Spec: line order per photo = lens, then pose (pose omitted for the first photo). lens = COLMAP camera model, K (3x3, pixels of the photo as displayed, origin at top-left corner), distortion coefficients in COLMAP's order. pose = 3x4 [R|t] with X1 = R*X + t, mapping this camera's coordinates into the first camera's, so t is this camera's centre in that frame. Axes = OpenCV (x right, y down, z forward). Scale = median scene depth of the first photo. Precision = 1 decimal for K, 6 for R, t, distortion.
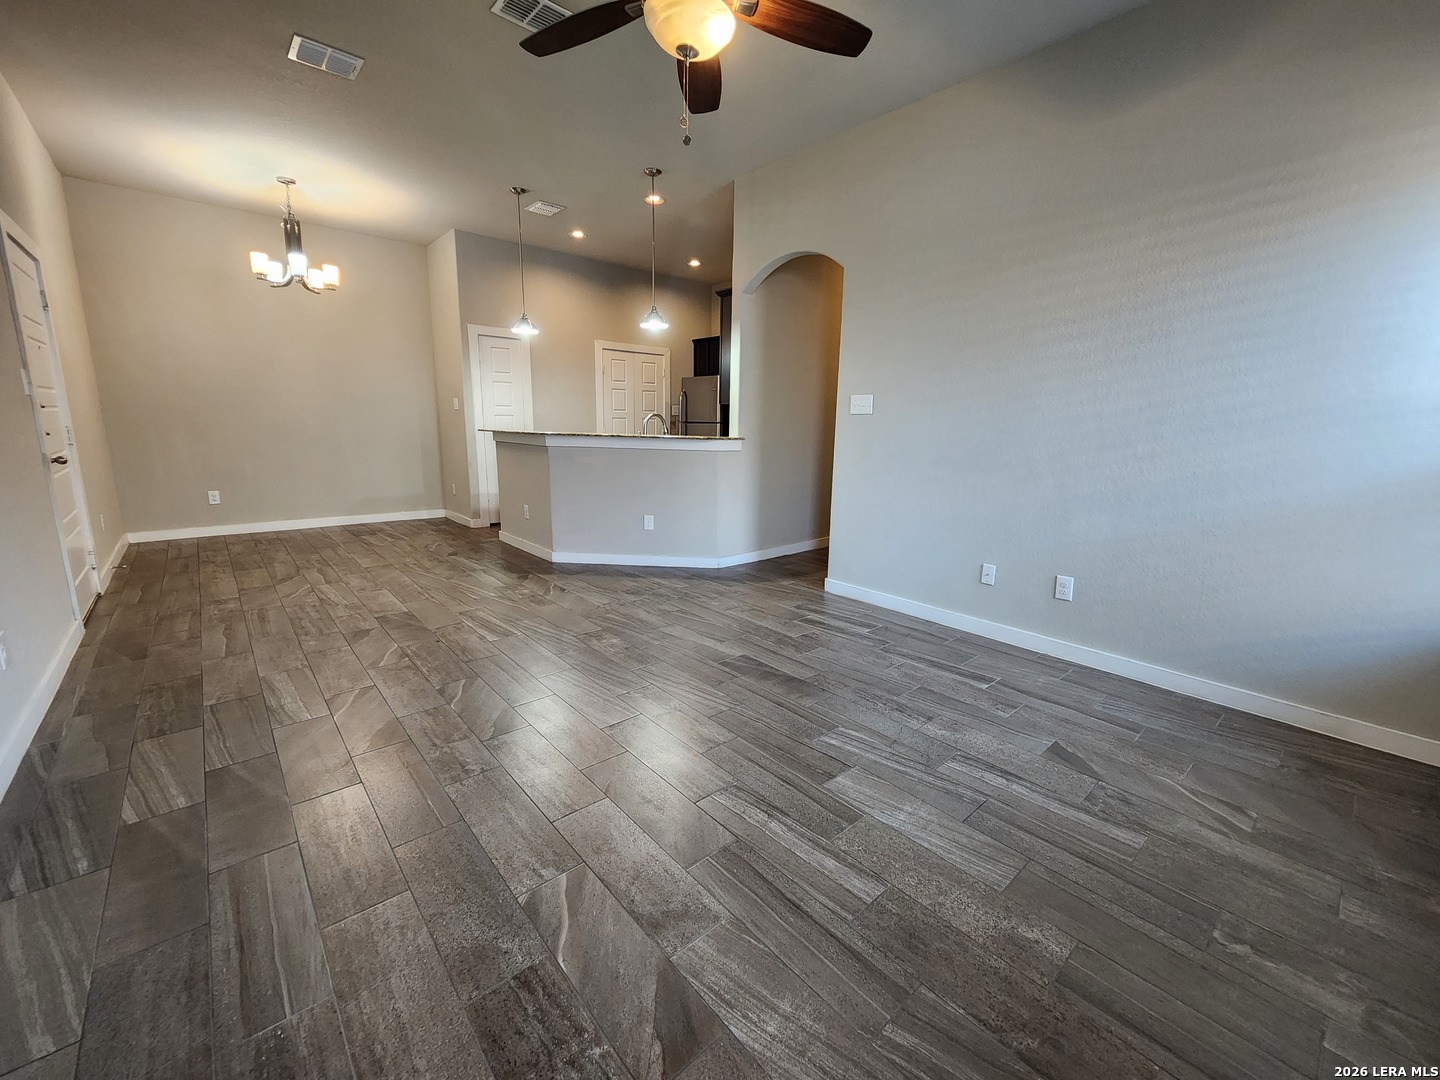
lens RADIAL K [[587.0, 0, 734.4], [0, 587.0, 535.1], [0, 0, 1]] dist [0.000176, -0.001355]
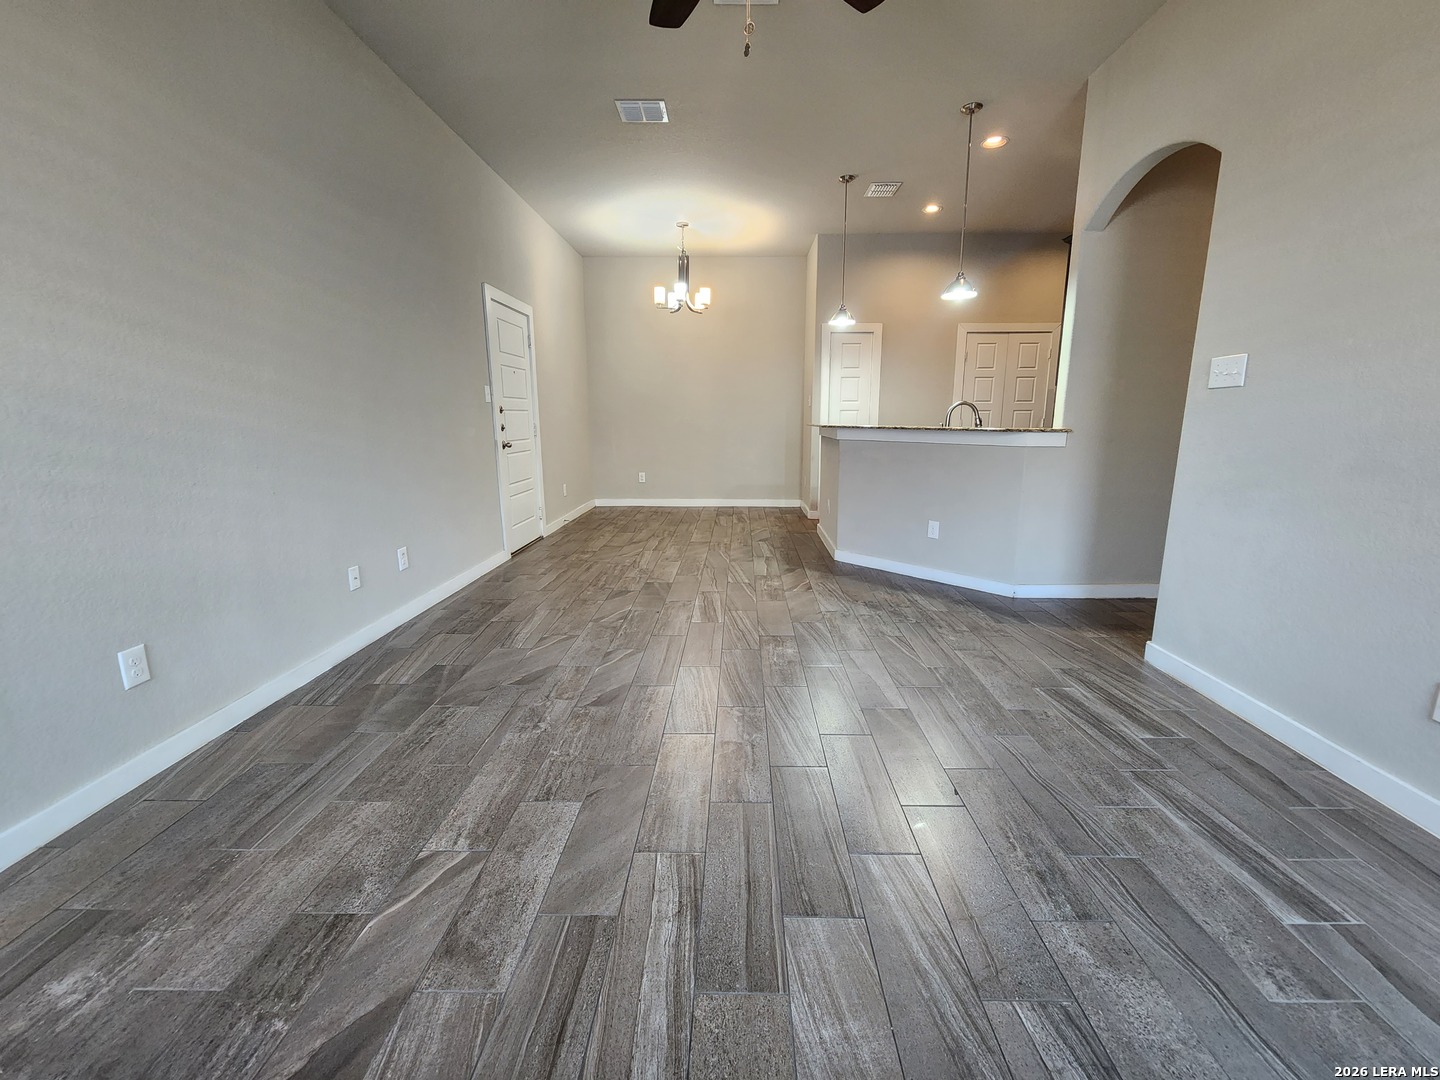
lens RADIAL K [[587.0, 0, 734.1], [0, 587.0, 533.3], [0, 0, 1]] dist [0.000176, -0.001355]
pose [[0.735341, 0.111564, -0.668451, 0.286210], [-0.113381, 0.992707, 0.040956, -0.025054], [0.668145, 0.045673, 0.742628, 0.233007]]
